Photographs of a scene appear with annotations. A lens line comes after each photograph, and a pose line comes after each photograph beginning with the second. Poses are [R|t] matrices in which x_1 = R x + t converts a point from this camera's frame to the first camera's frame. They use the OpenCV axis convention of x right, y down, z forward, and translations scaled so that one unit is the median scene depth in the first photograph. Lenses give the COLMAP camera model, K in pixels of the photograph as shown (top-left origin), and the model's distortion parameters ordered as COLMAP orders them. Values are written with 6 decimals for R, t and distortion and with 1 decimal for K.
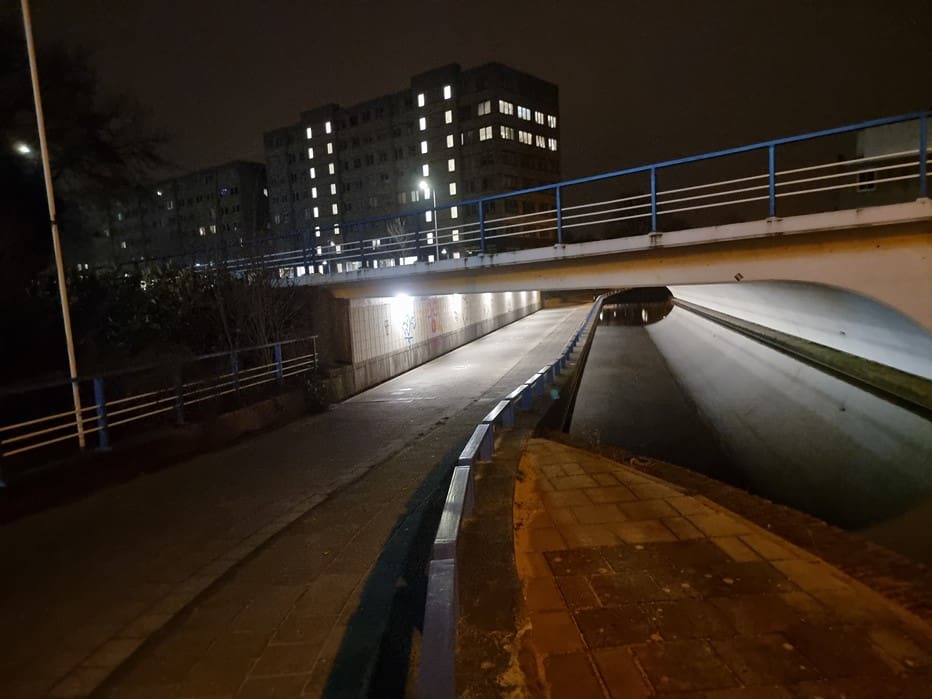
lens RADIAL K [[672.8, 0, 464.2], [0, 672.8, 355.2], [0, 0, 1]] dist [0.087286, -0.074761]
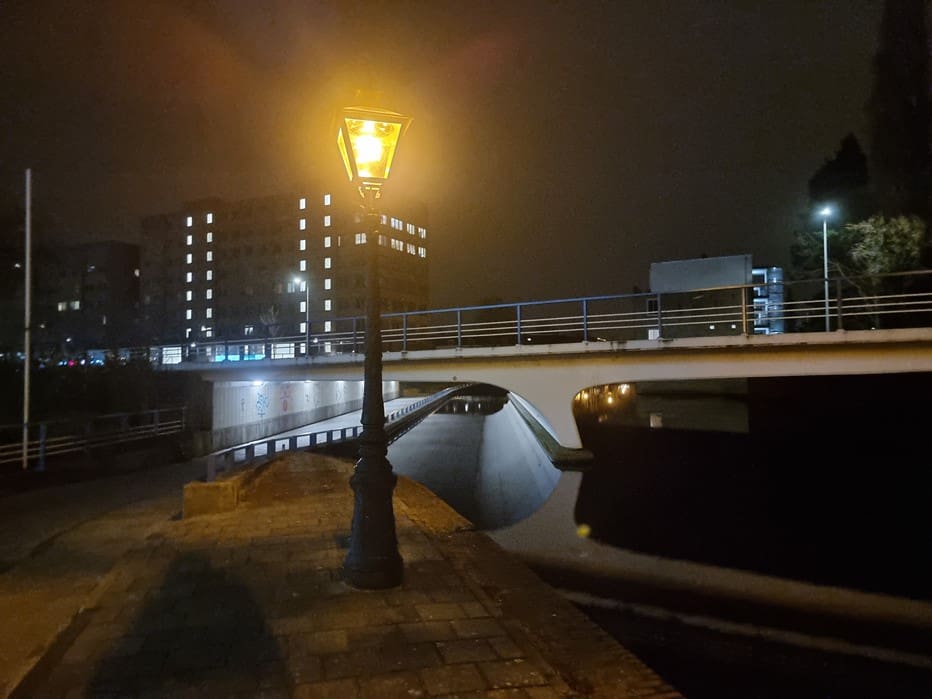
lens RADIAL K [[672.8, 0, 479.2], [0, 672.8, 337.5], [0, 0, 1]] dist [0.087286, -0.074761]
pose [[0.979235, 0.056938, 0.194568, 0.112686], [-0.025239, 0.986522, -0.161670, 0.052173], [-0.201151, 0.153402, 0.967474, -0.619482]]
